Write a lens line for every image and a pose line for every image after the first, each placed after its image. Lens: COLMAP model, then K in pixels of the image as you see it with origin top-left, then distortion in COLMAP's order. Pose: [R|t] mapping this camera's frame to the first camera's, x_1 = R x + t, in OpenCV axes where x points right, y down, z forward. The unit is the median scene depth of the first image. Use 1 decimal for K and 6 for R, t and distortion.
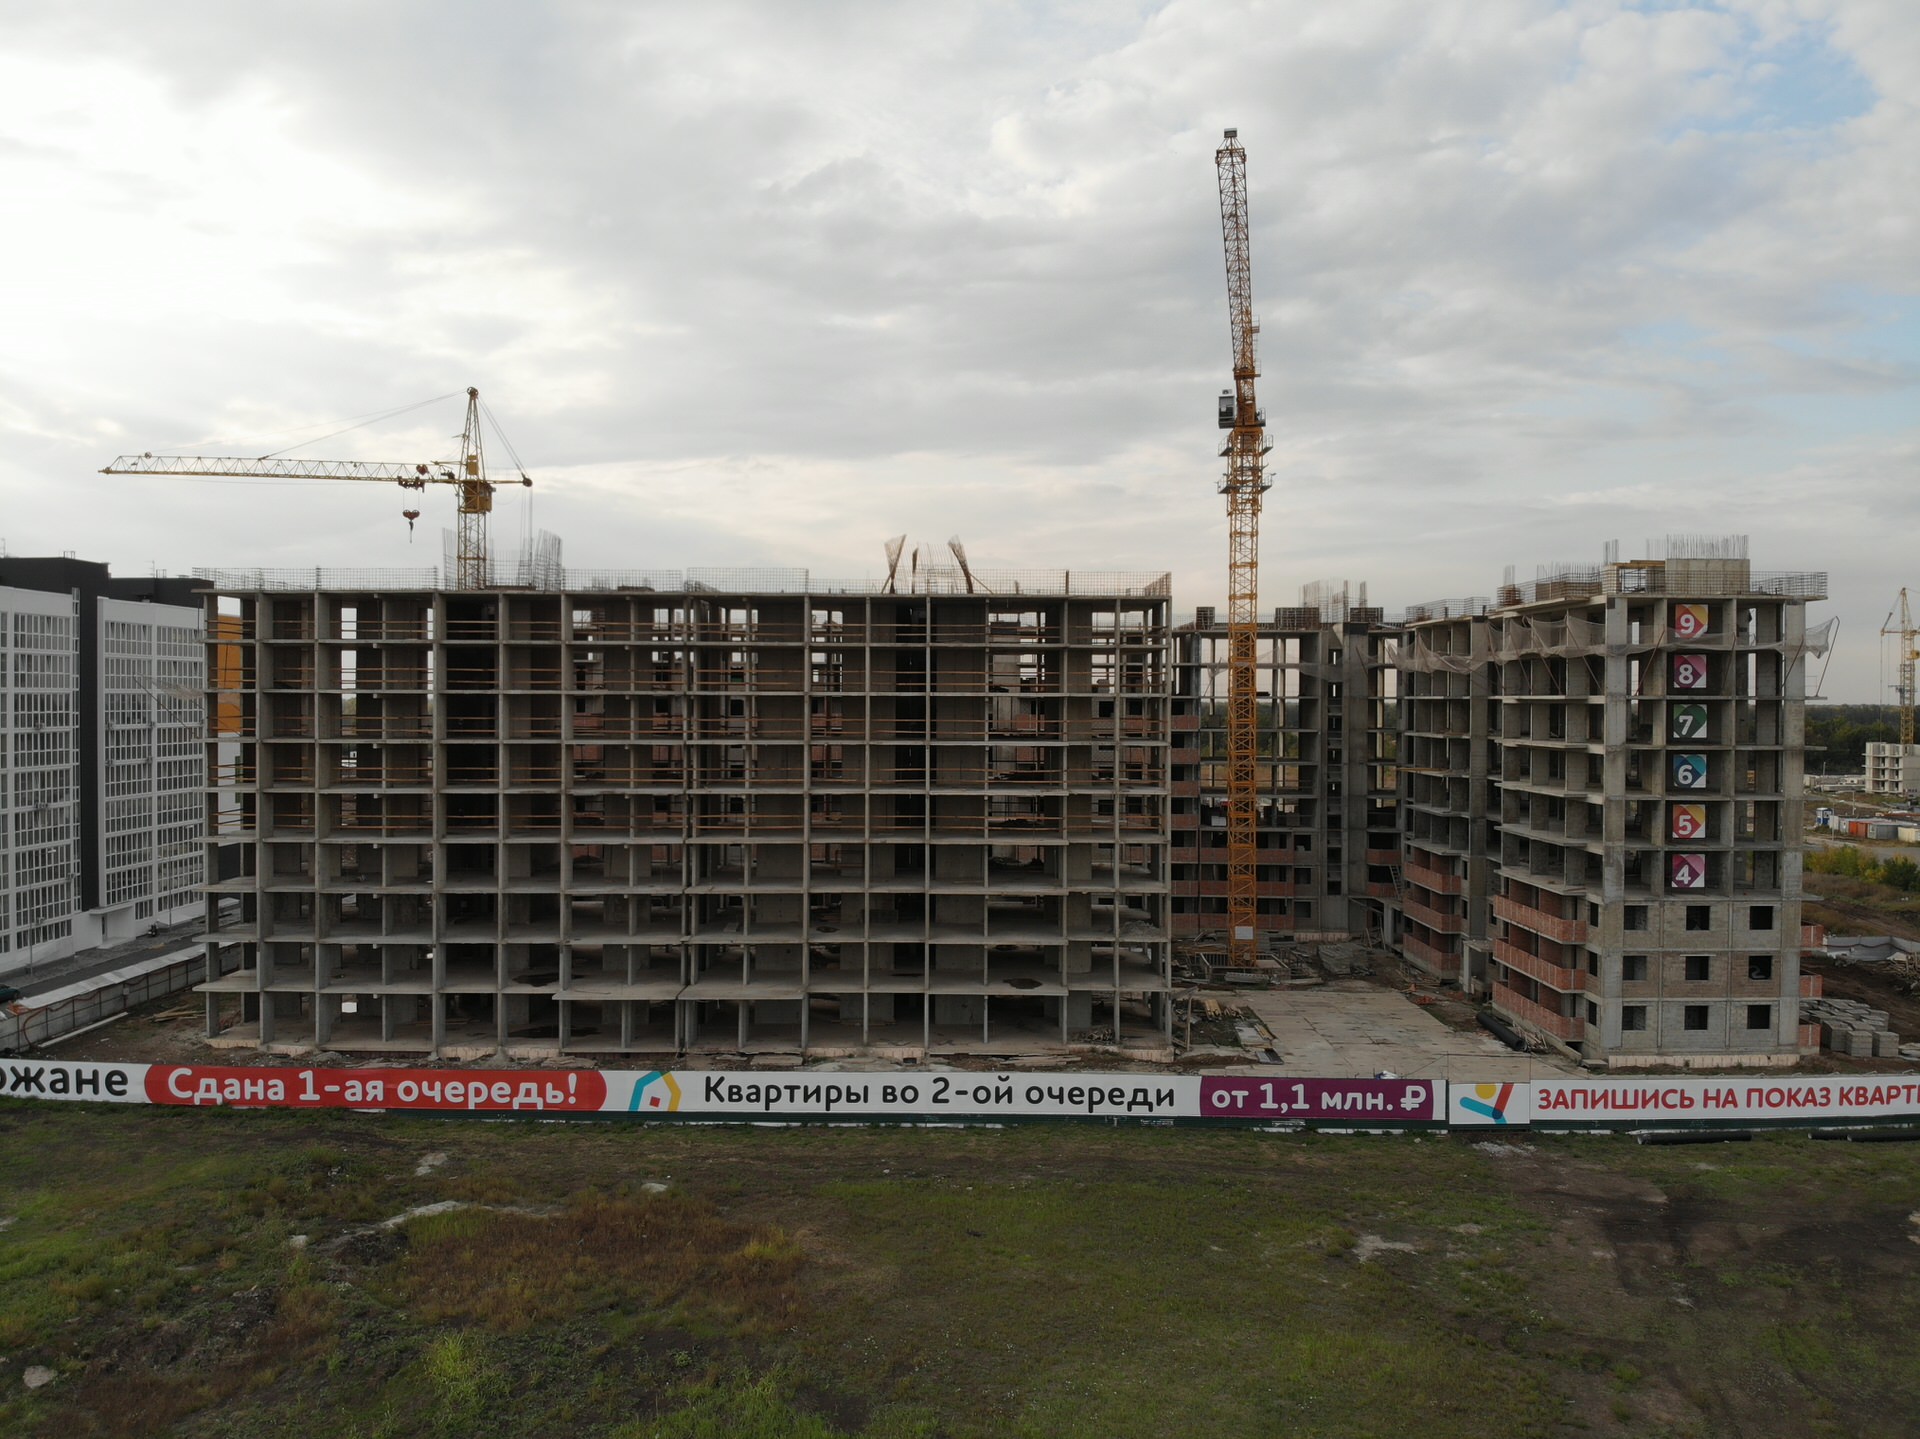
lens RADIAL K [[1335.0, 0, 960.0], [0, 1335.0, 719.5], [0, 0, 1]] dist [0.034181, -0.111091]
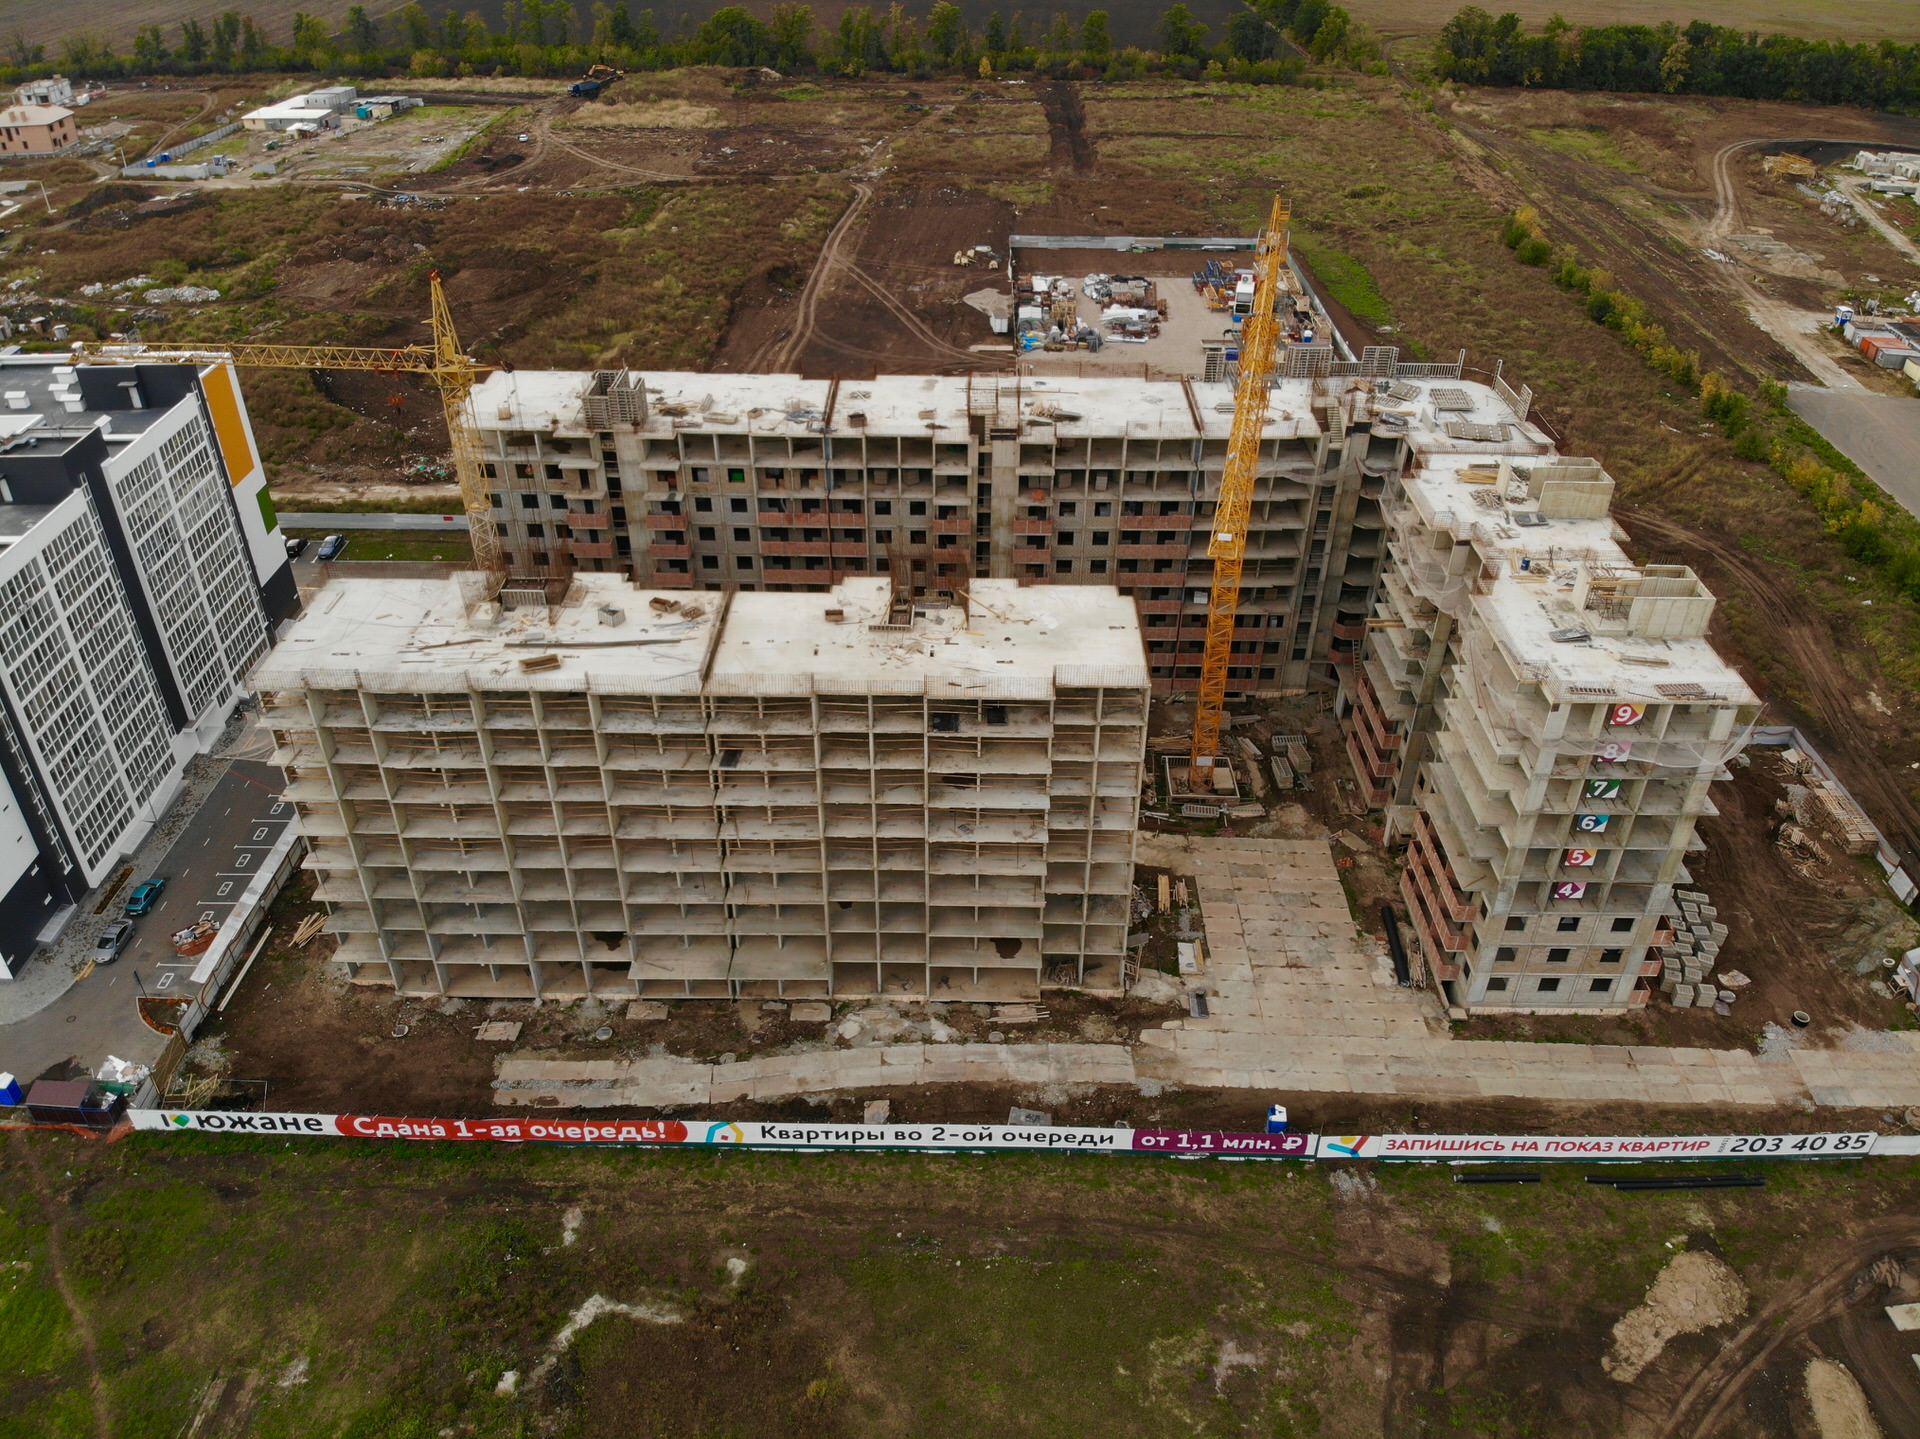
lens RADIAL K [[1365.0, 0, 959.6], [0, 1365.0, 598.1], [0, 0, 1]] dist [0.050258, -0.113807]
pose [[0.999969, 0.007409, -0.002767, 0.006476], [-0.004906, 0.855503, 0.517775, -0.886679], [0.006203, -0.517745, 0.855512, 0.108041]]
